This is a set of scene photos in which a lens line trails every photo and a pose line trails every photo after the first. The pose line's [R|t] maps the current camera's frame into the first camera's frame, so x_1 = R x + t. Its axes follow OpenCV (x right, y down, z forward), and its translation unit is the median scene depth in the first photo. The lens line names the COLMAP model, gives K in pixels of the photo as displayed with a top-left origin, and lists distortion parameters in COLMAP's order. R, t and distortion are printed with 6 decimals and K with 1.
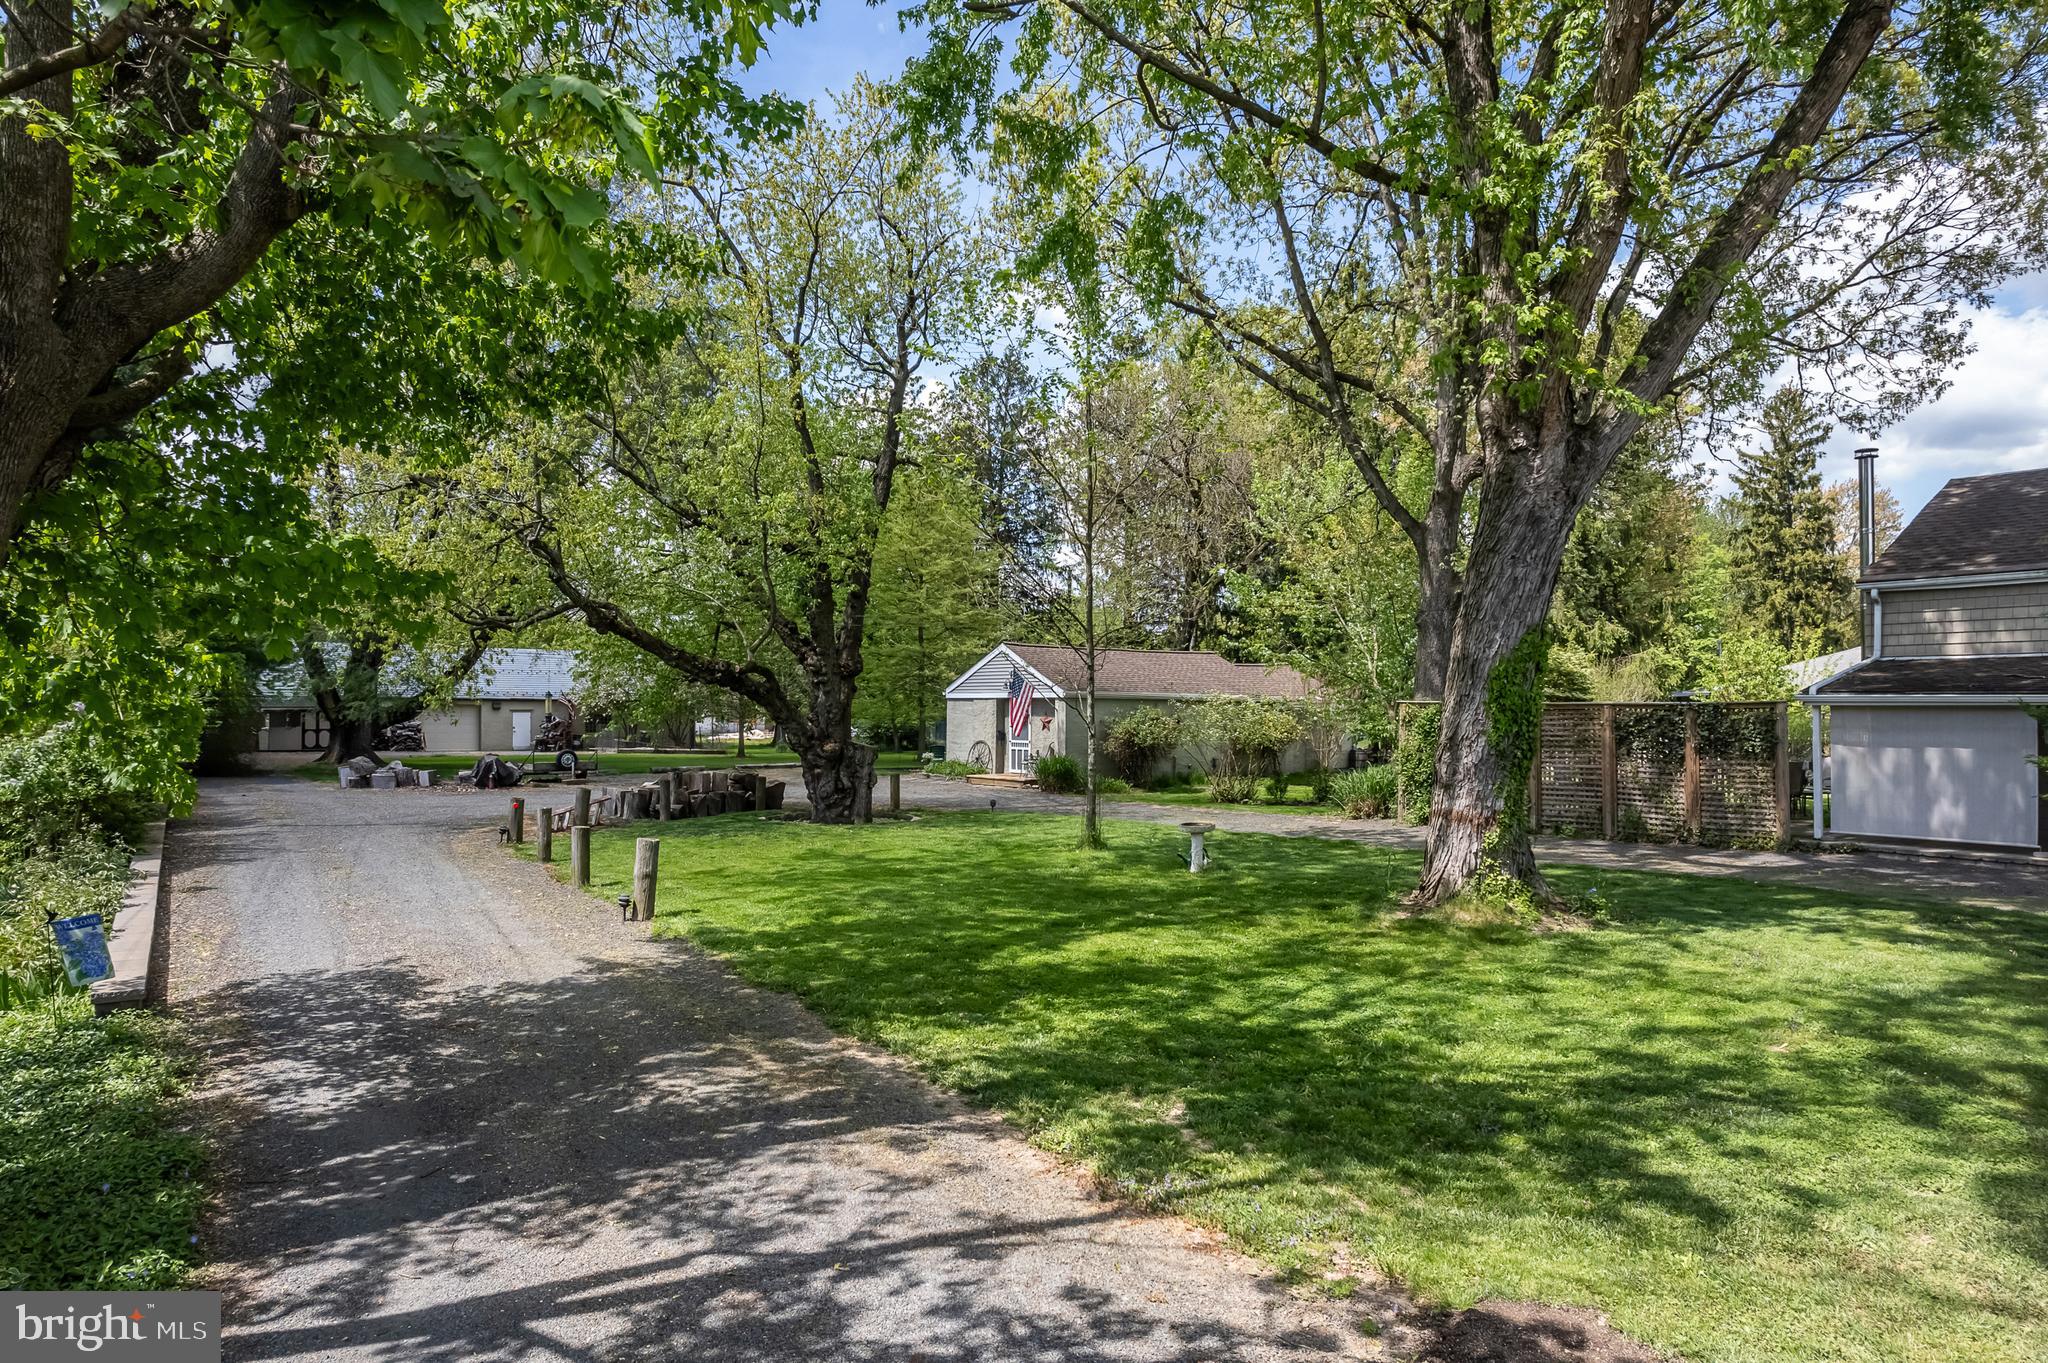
lens RADIAL K [[1318.2, 0, 1029.3], [0, 1318.2, 693.4], [0, 0, 1]] dist [-0.071753, 0.066094]
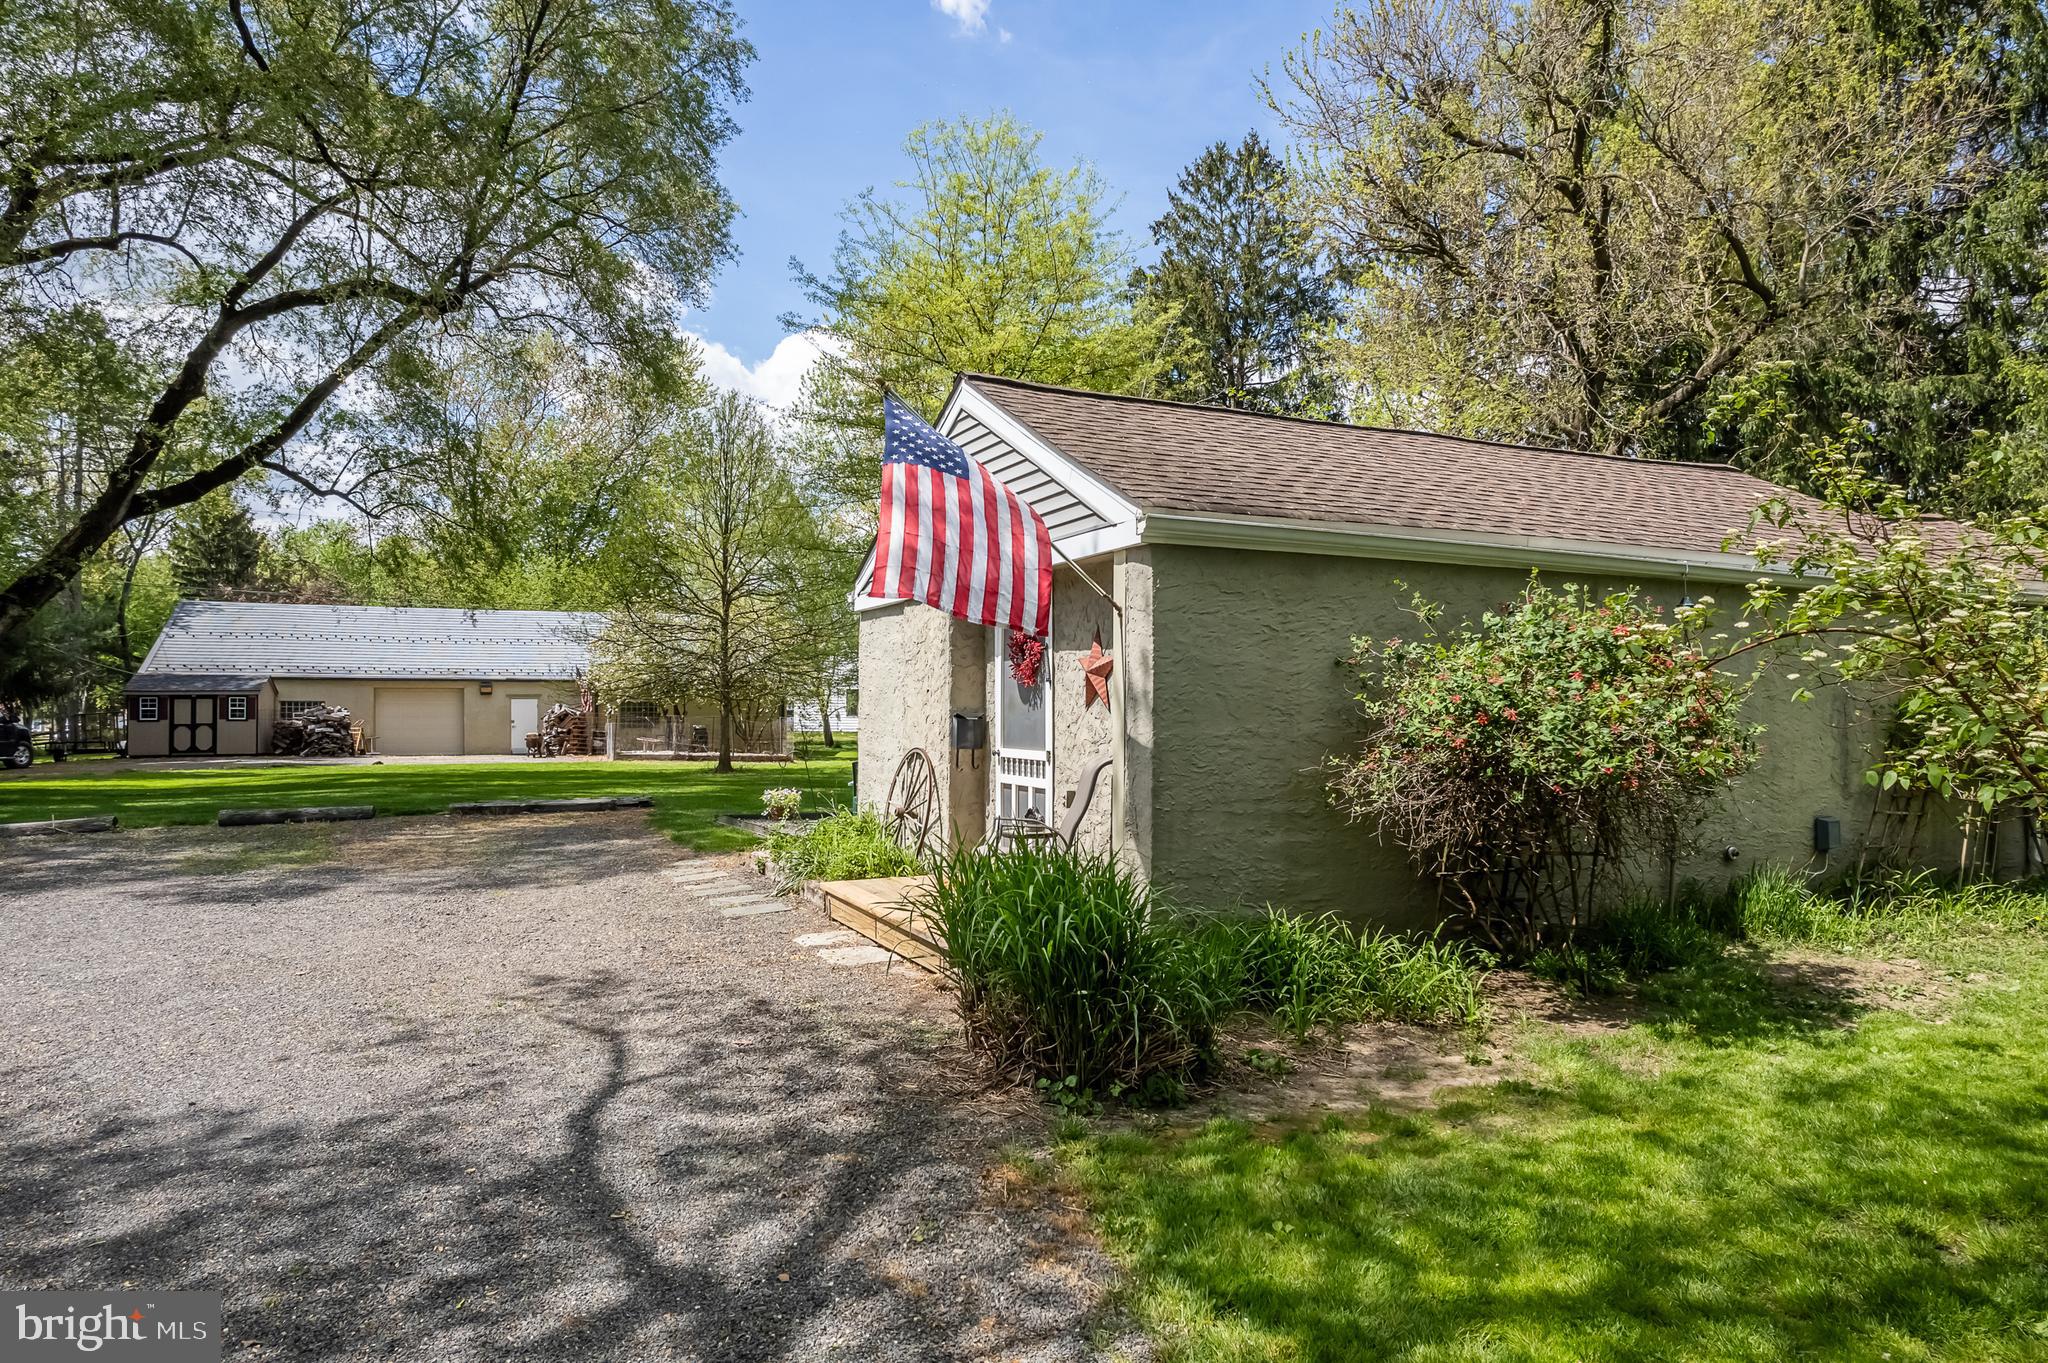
lens RADIAL K [[1318.2, 0, 1040.4], [0, 1318.2, 694.8], [0, 0, 1]] dist [-0.071753, 0.066094]
pose [[0.974071, -0.006063, -0.226162, 0.031702], [0.006486, 0.999978, 0.001130, 0.014707], [0.226151, -0.002567, 0.974089, 0.446746]]
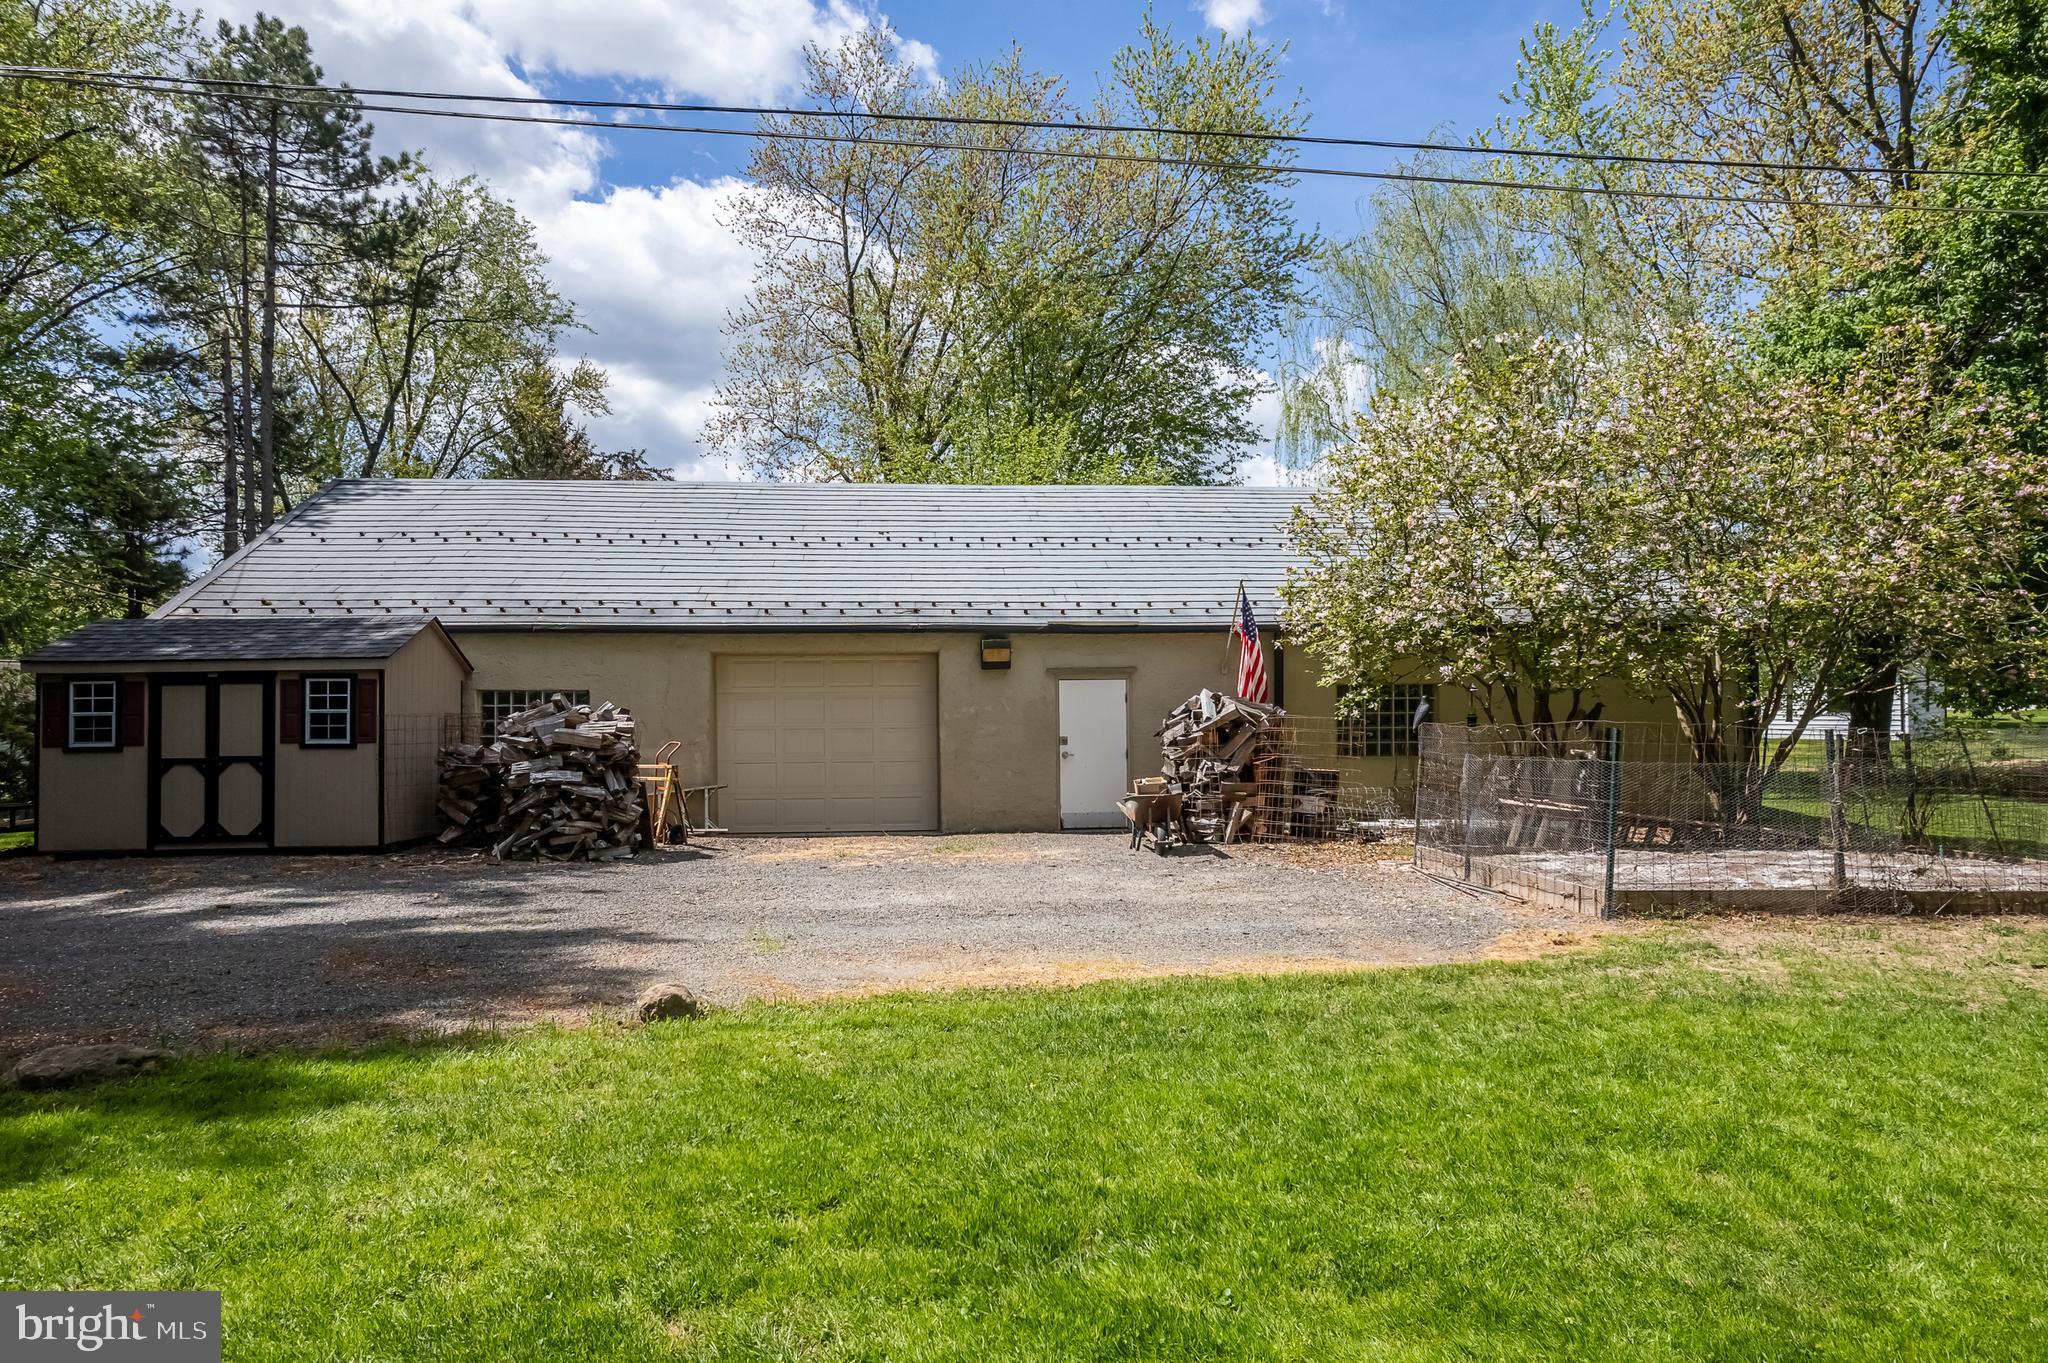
lens RADIAL K [[1318.2, 0, 1033.6], [0, 1318.2, 679.5], [0, 0, 1]] dist [-0.071753, 0.066094]
pose [[0.880005, -0.020409, -0.474526, -0.314827], [0.017545, 0.999791, -0.010463, 0.018871], [0.474641, 0.000882, 0.880179, 0.871064]]
